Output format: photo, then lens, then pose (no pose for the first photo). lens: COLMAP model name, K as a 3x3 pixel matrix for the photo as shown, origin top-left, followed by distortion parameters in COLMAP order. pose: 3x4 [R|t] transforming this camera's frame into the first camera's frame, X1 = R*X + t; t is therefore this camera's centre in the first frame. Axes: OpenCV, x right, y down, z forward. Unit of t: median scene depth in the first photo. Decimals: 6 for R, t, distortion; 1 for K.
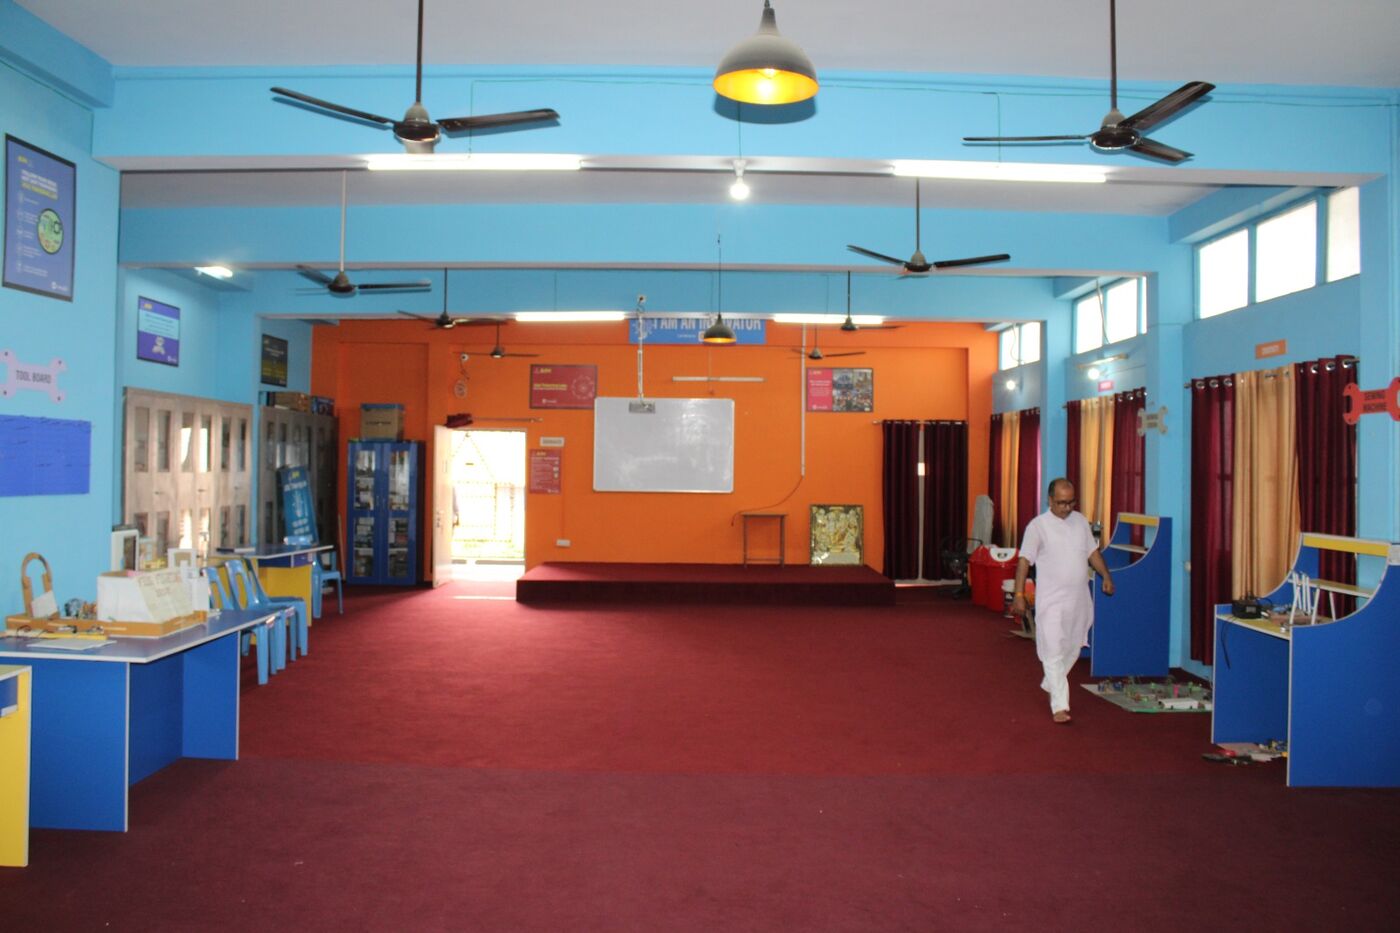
lens RADIAL K [[1160.3, 0, 694.5], [0, 1160.3, 459.7], [0, 0, 1]] dist [-0.162821, 0.150348]
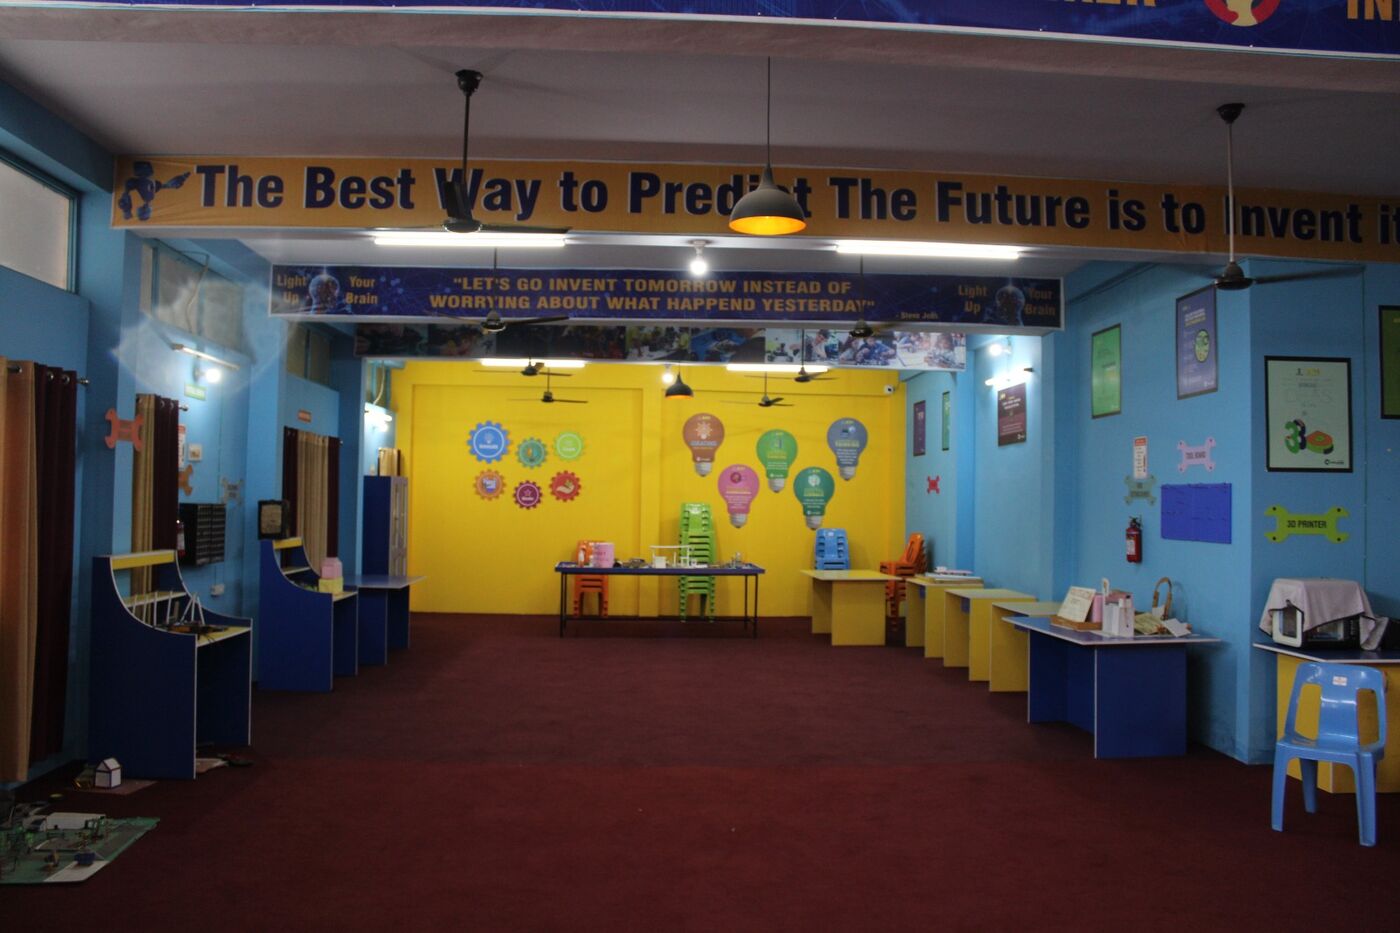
lens RADIAL K [[1160.3, 0, 694.5], [0, 1160.3, 459.7], [0, 0, 1]] dist [-0.162821, 0.150348]
pose [[-0.997596, -0.032092, -0.061426, 0.115518], [-0.029733, 0.998799, -0.038940, 0.004700], [0.062602, -0.037020, -0.997352, 2.300353]]
